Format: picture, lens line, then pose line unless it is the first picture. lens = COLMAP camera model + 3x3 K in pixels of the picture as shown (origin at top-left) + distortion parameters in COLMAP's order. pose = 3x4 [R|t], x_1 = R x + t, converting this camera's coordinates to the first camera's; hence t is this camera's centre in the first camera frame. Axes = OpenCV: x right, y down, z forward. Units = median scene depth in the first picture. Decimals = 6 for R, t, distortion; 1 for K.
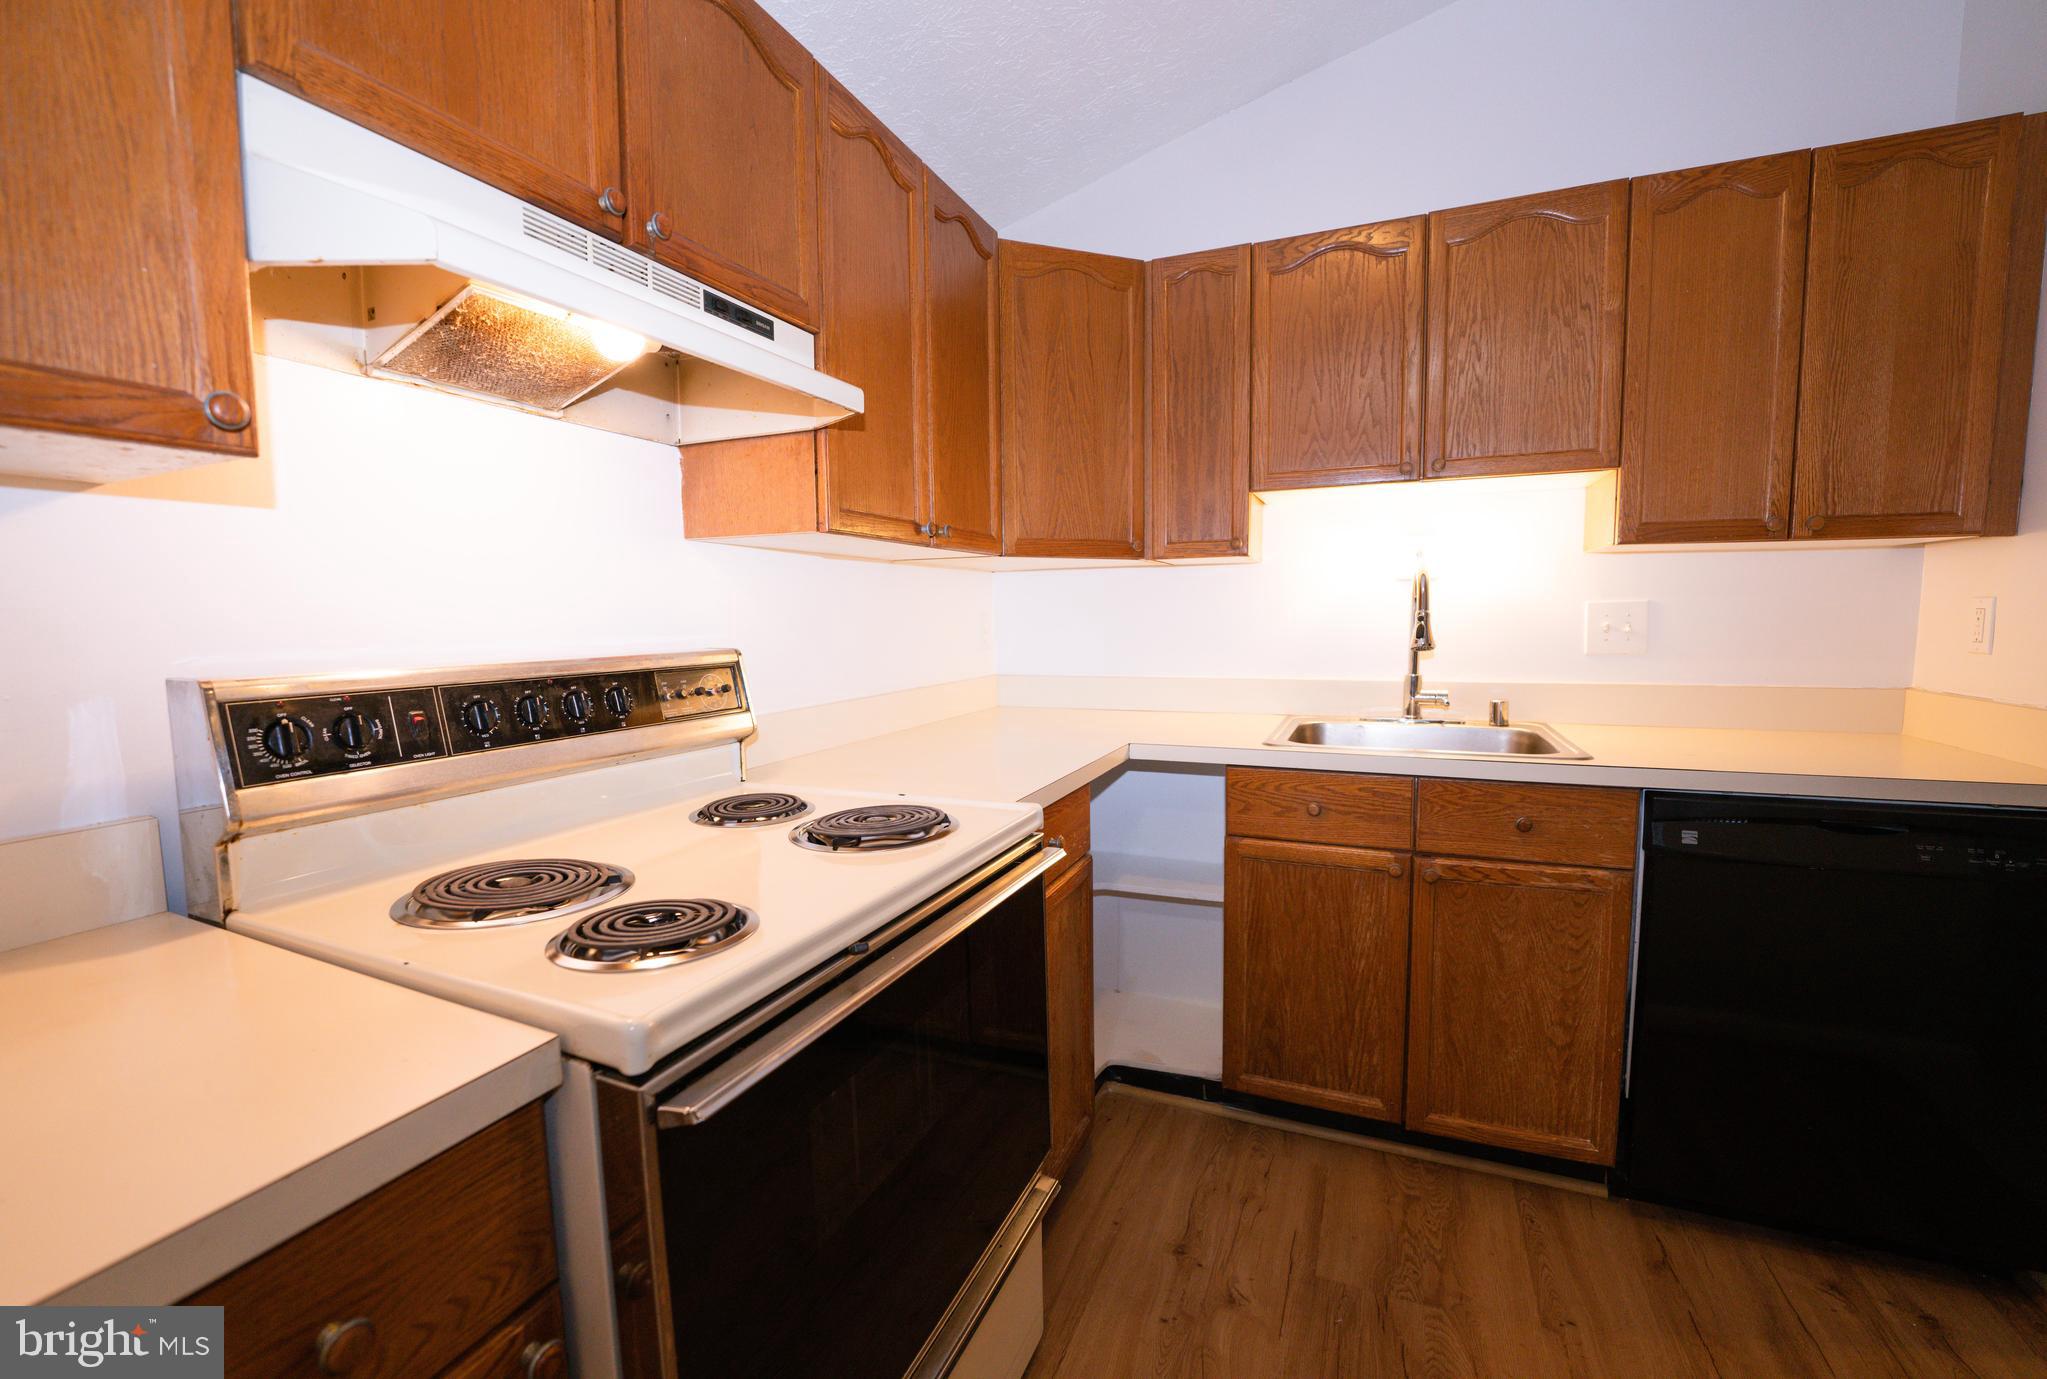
lens RADIAL K [[831.7, 0, 1012.6], [0, 831.7, 684.4], [0, 0, 1]] dist [-0.026834, 0.000053]
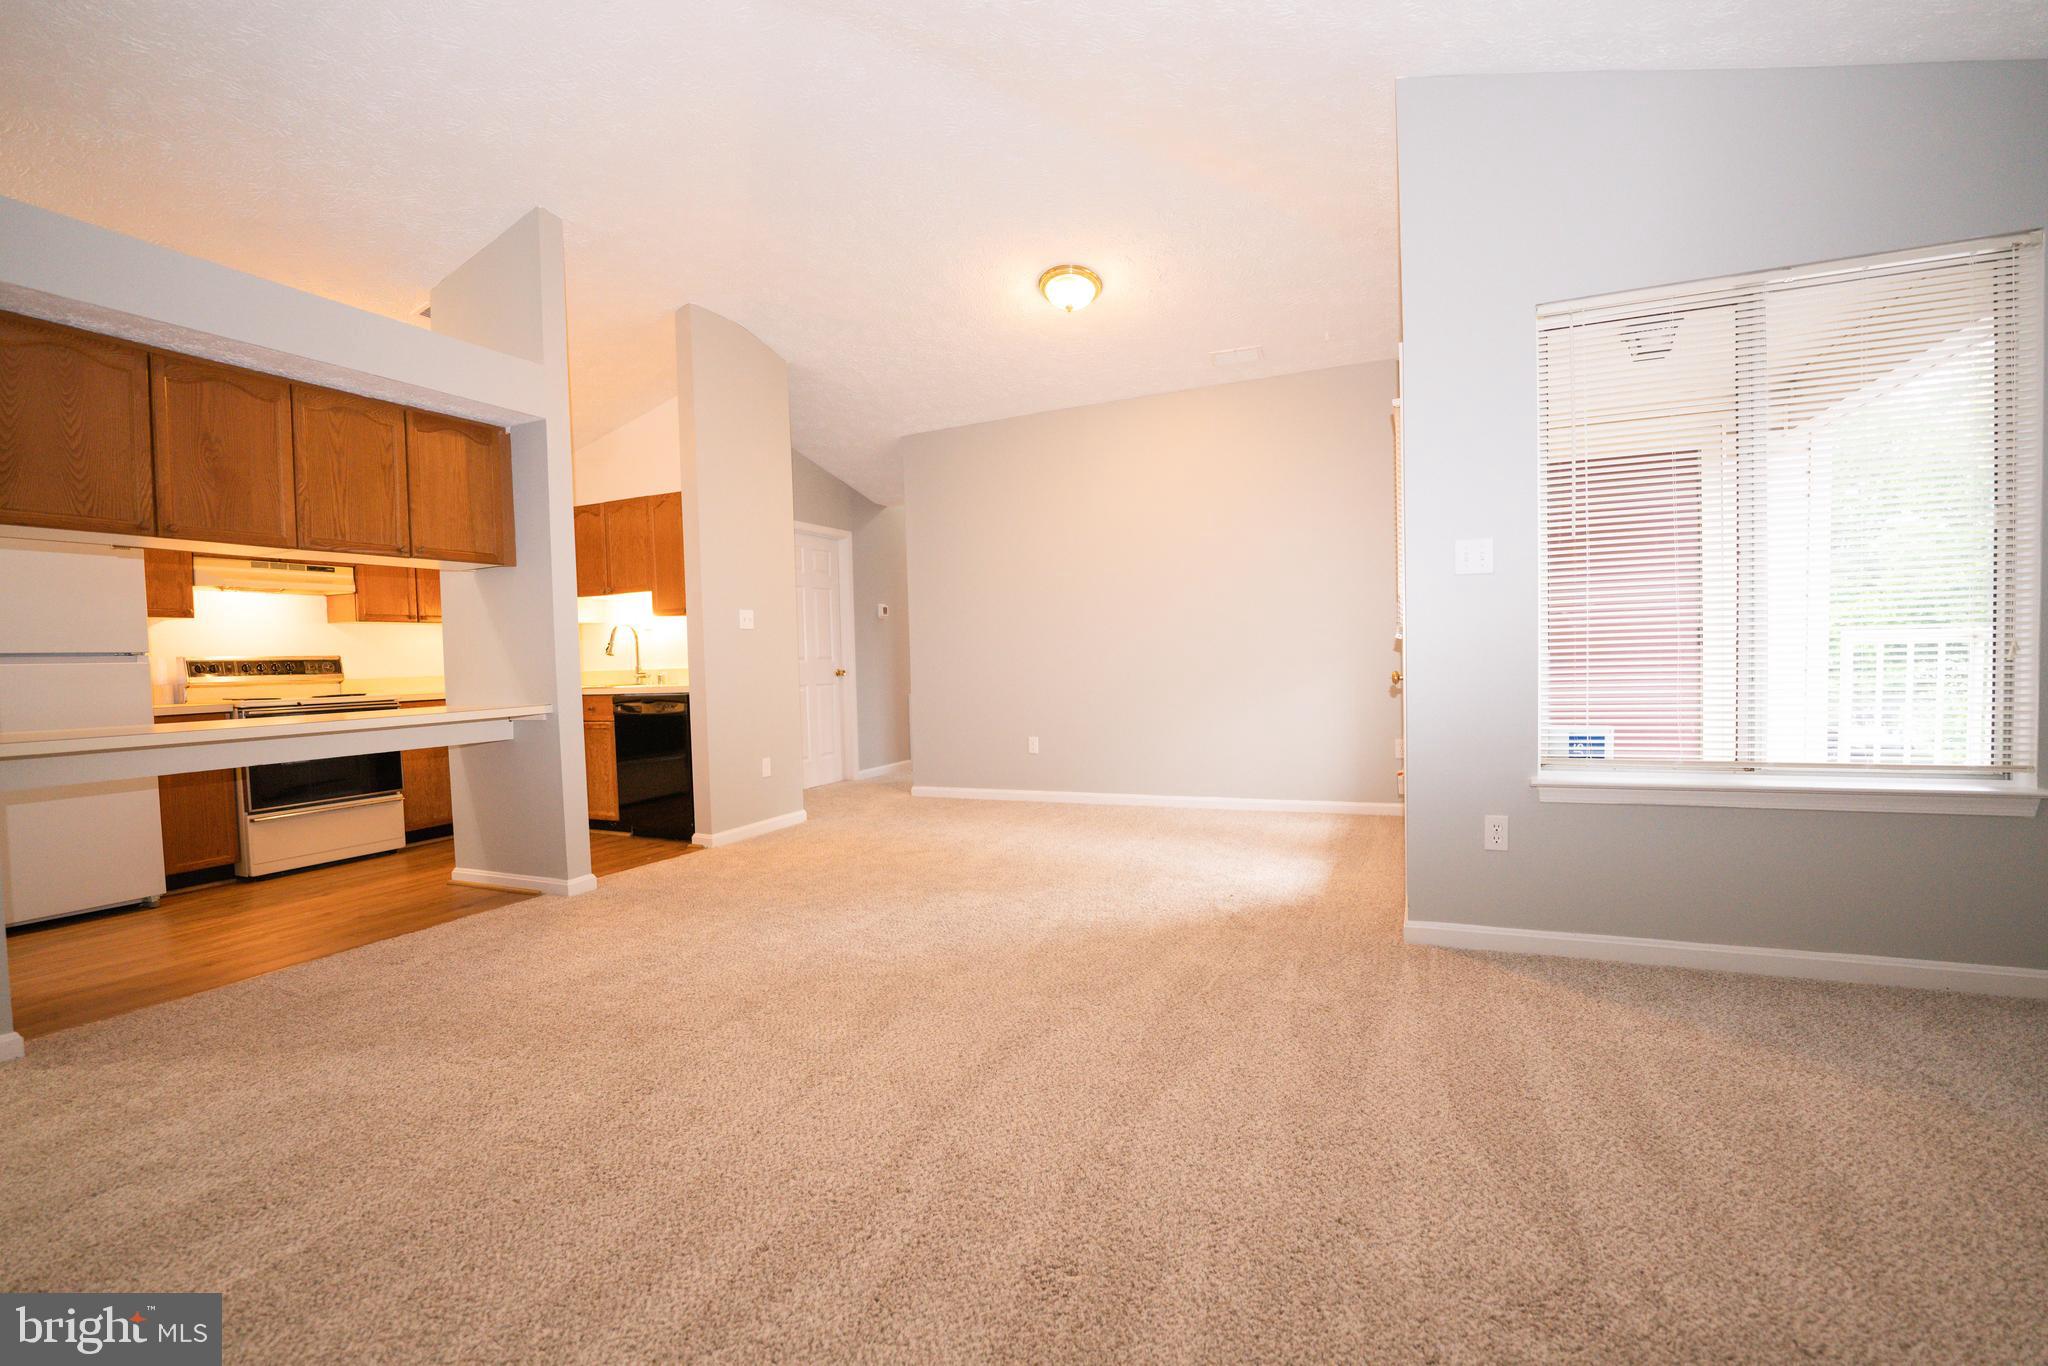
lens RADIAL K [[879.1, 0, 1023.5], [0, 879.1, 685.8], [0, 0, 1]] dist [-0.025703, 0.001465]
pose [[0.999855, -0.015993, -0.005783, 2.230264], [0.015667, 0.998492, -0.052616, 0.278704], [0.006616, 0.052518, 0.998598, -2.244890]]
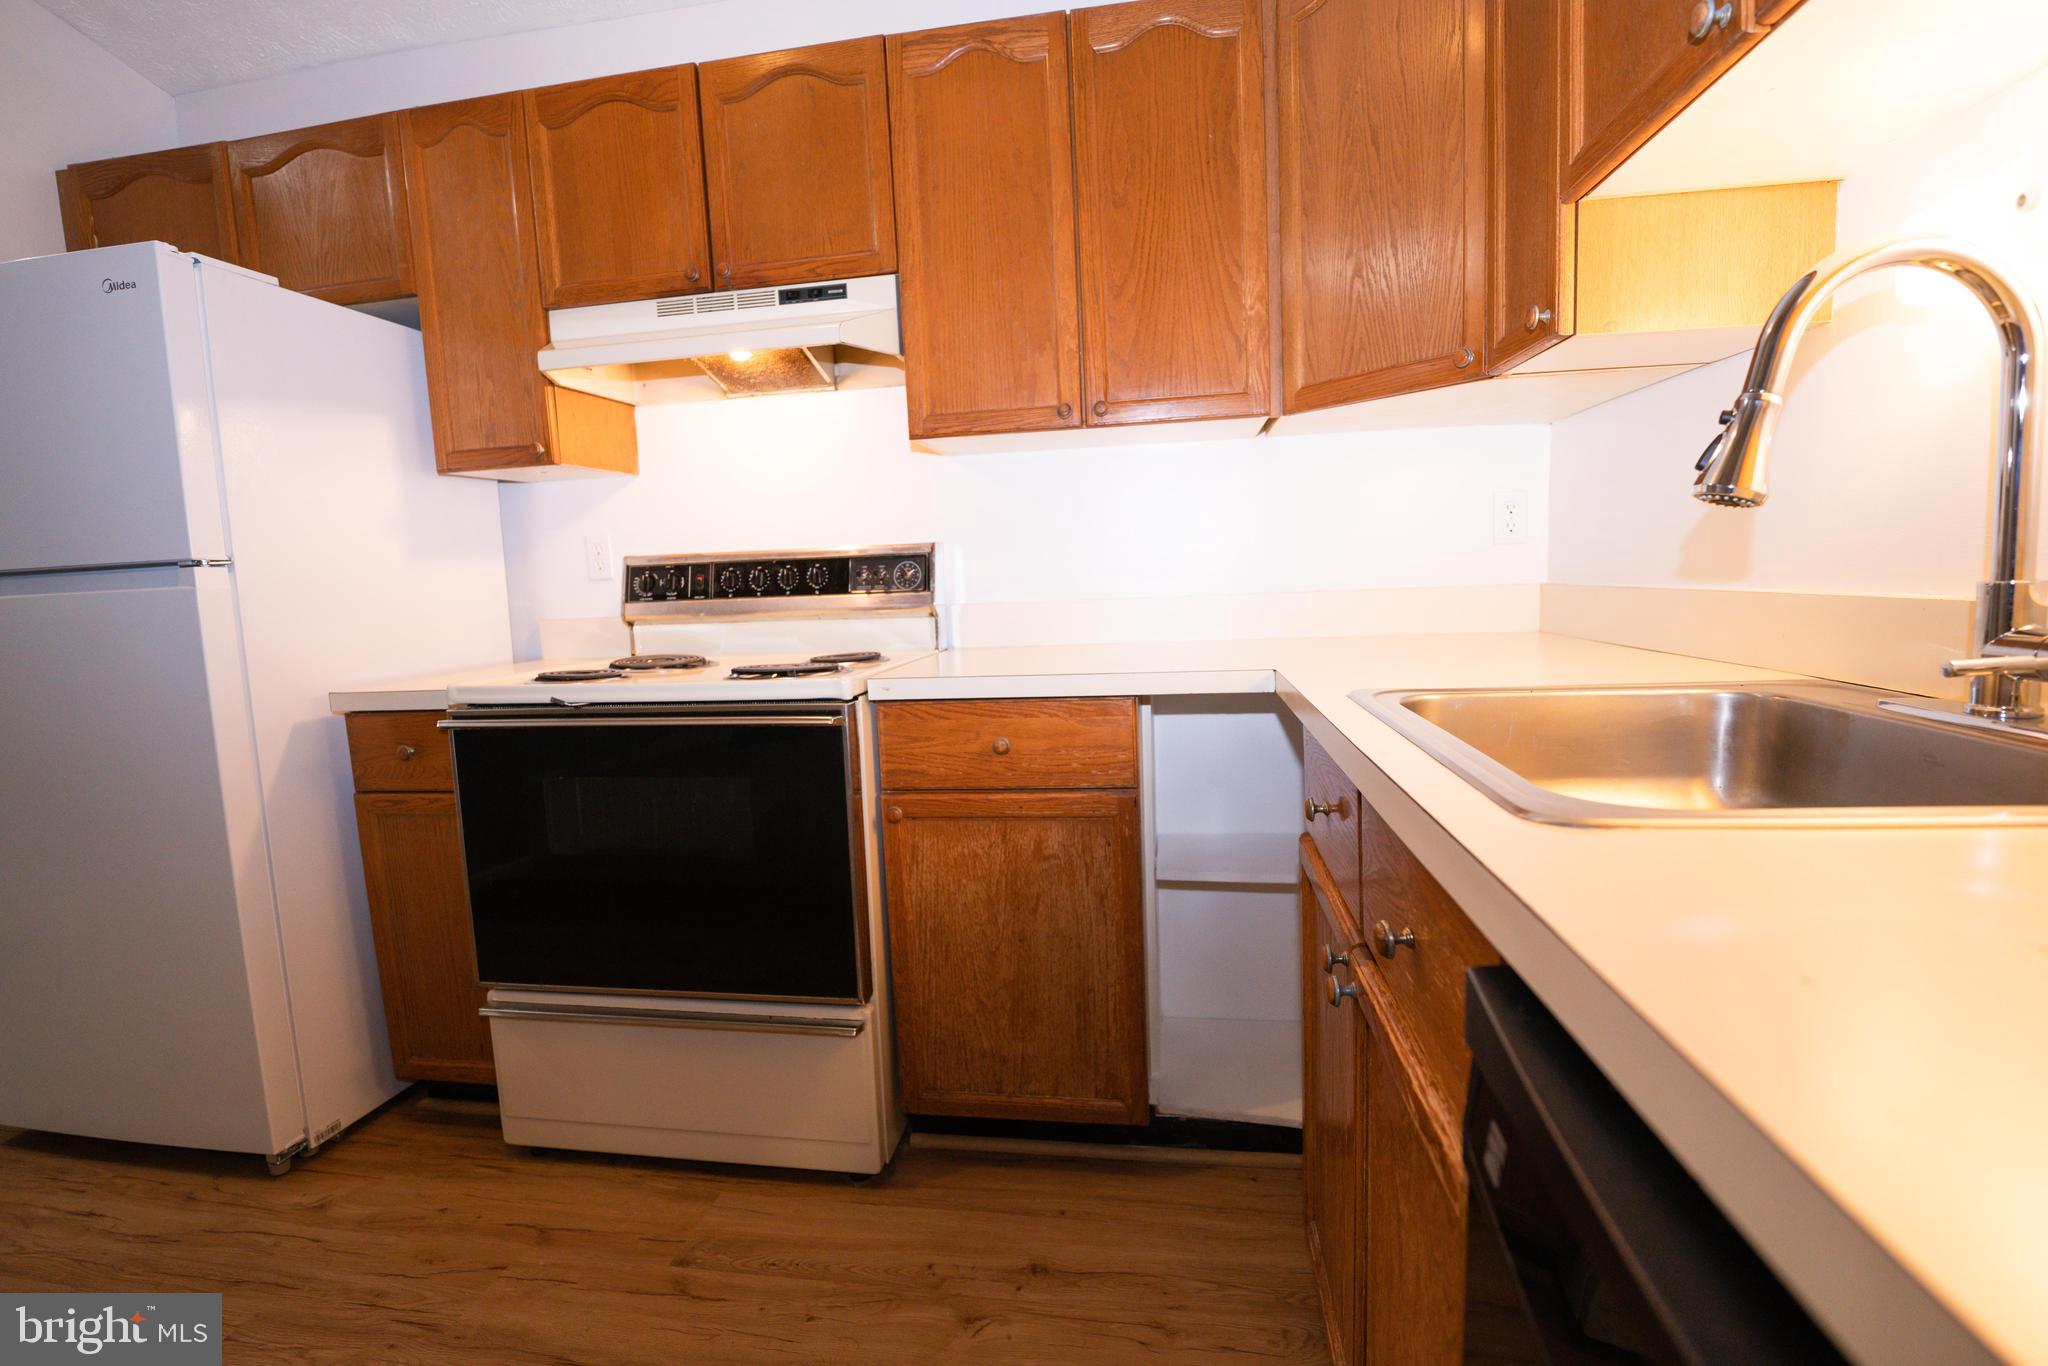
lens RADIAL K [[910.6, 0, 1024.0], [0, 910.6, 683.0], [0, 0, 1]] dist [-0.028458, 0.000839]
pose [[0.266260, 0.116132, -0.956880, 0.940873], [-0.046024, 0.993115, 0.107723, 0.011984], [0.962802, 0.015357, 0.269772, 0.697399]]
